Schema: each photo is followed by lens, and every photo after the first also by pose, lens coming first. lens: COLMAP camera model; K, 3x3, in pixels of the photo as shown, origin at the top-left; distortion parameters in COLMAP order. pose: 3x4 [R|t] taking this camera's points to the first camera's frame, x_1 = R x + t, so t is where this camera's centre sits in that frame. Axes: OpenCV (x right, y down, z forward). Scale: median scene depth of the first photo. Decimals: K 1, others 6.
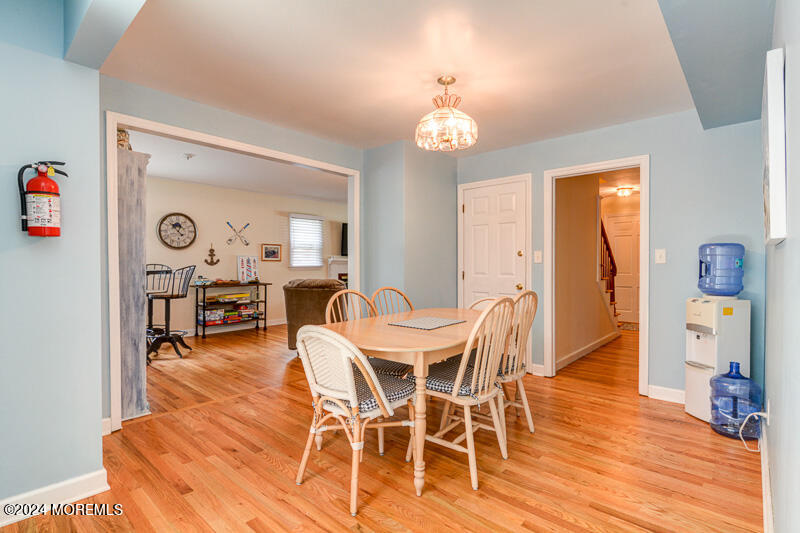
lens RADIAL K [[389.0, 0, 386.8], [0, 389.0, 267.2], [0, 0, 1]] dist [-0.000890, 0.000005]
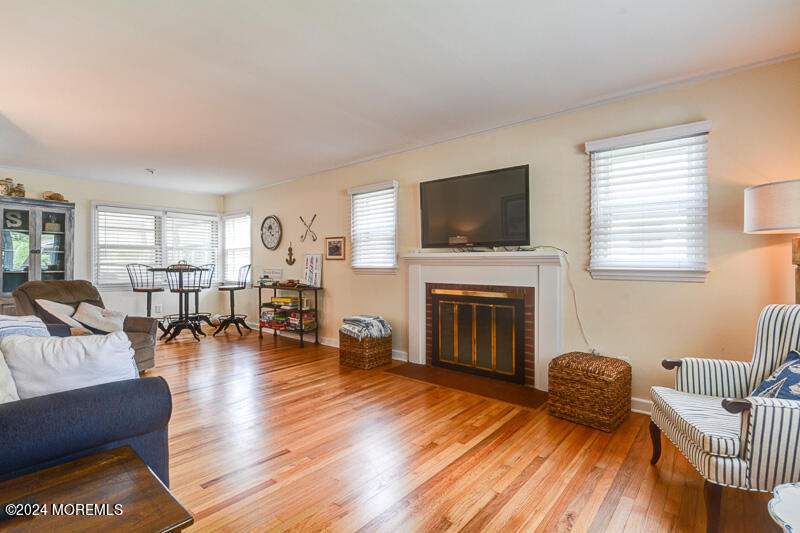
lens RADIAL K [[389.0, 0, 386.8], [0, 389.0, 267.2], [0, 0, 1]] dist [-0.000890, 0.000005]
pose [[0.031488, 0.010325, -0.999451, 0.476888], [-0.009152, 0.999908, 0.010041, -0.010780], [0.999462, 0.008831, 0.031579, 1.144324]]
